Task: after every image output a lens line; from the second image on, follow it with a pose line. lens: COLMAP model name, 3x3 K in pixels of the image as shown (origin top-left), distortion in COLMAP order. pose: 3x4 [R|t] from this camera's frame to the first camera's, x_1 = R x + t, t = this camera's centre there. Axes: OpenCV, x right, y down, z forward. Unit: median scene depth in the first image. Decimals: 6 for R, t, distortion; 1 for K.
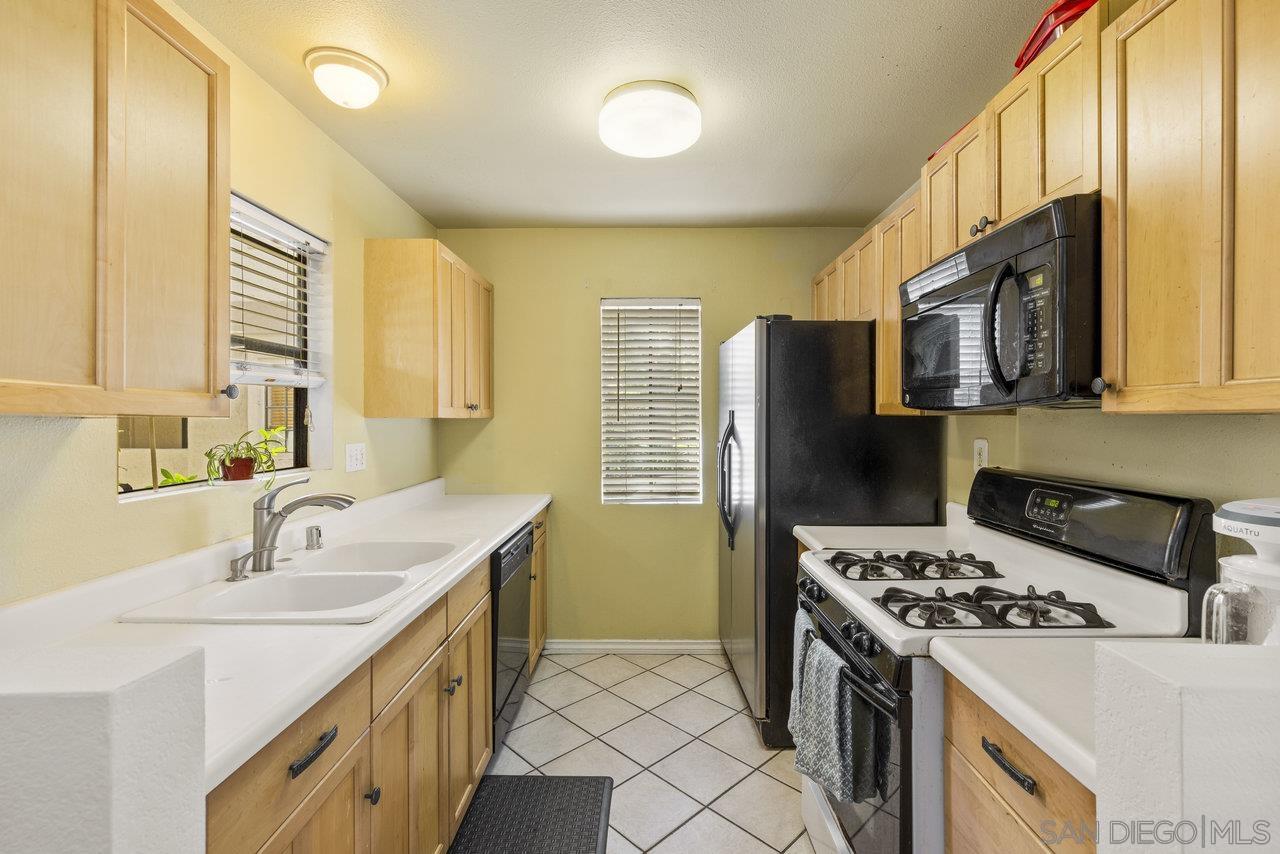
lens RADIAL K [[573.9, 0, 641.8], [0, 573.9, 423.6], [0, 0, 1]] dist [0.007101, -0.001820]
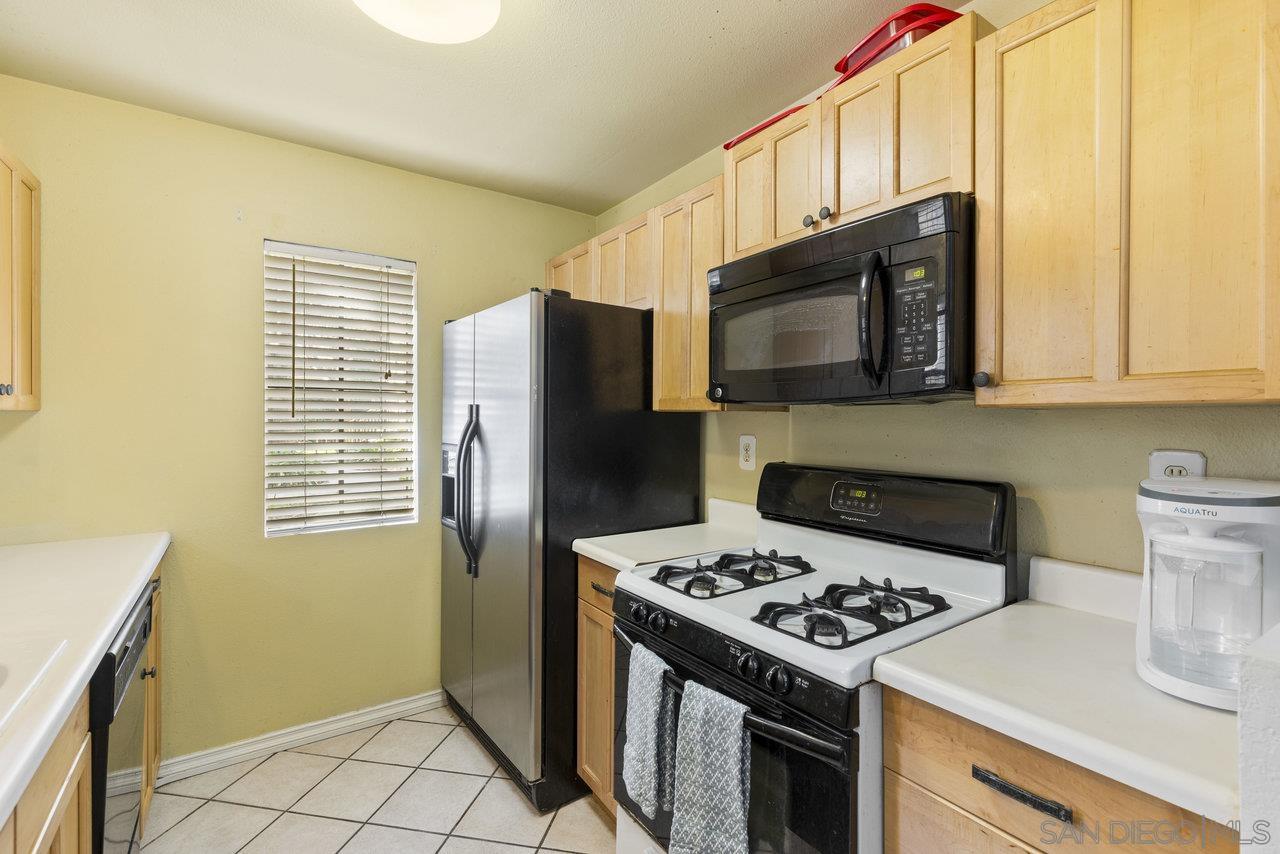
lens RADIAL K [[573.9, 0, 642.2], [0, 573.9, 423.6], [0, 0, 1]] dist [0.007101, -0.001820]
pose [[0.812218, 0.001468, 0.583352, -0.149425], [0.000317, 0.999996, -0.002958, 0.007972], [-0.583354, 0.002588, 0.812214, 0.250077]]
